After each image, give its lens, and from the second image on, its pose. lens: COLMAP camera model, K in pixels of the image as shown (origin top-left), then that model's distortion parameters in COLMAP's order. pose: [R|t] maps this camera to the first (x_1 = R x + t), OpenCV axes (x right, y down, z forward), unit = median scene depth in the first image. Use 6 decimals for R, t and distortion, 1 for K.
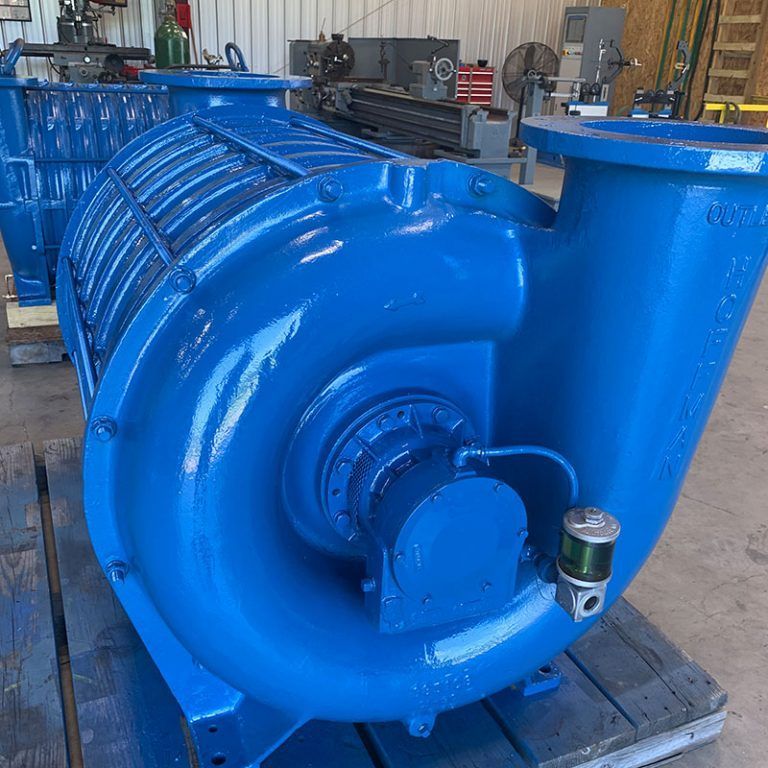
lens RADIAL K [[803.9, 0, 384.0], [0, 803.9, 384.0], [0, 0, 1]] dist [0.015414, 0.019546]
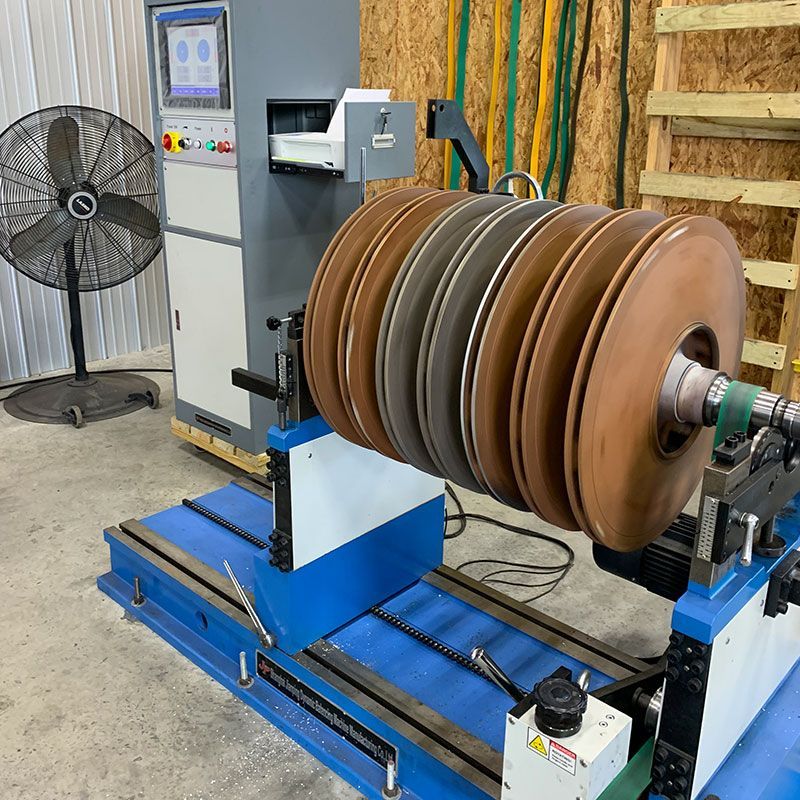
lens RADIAL K [[836.8, 0, 400.0], [0, 836.8, 400.0], [0, 0, 1]] dist [-0.004594, -0.007207]
pose [[0.905442, -0.179208, 0.384784, 0.169947], [0.194854, 0.980831, -0.001705, -0.309759], [-0.377103, 0.076521, 0.923005, 0.716847]]
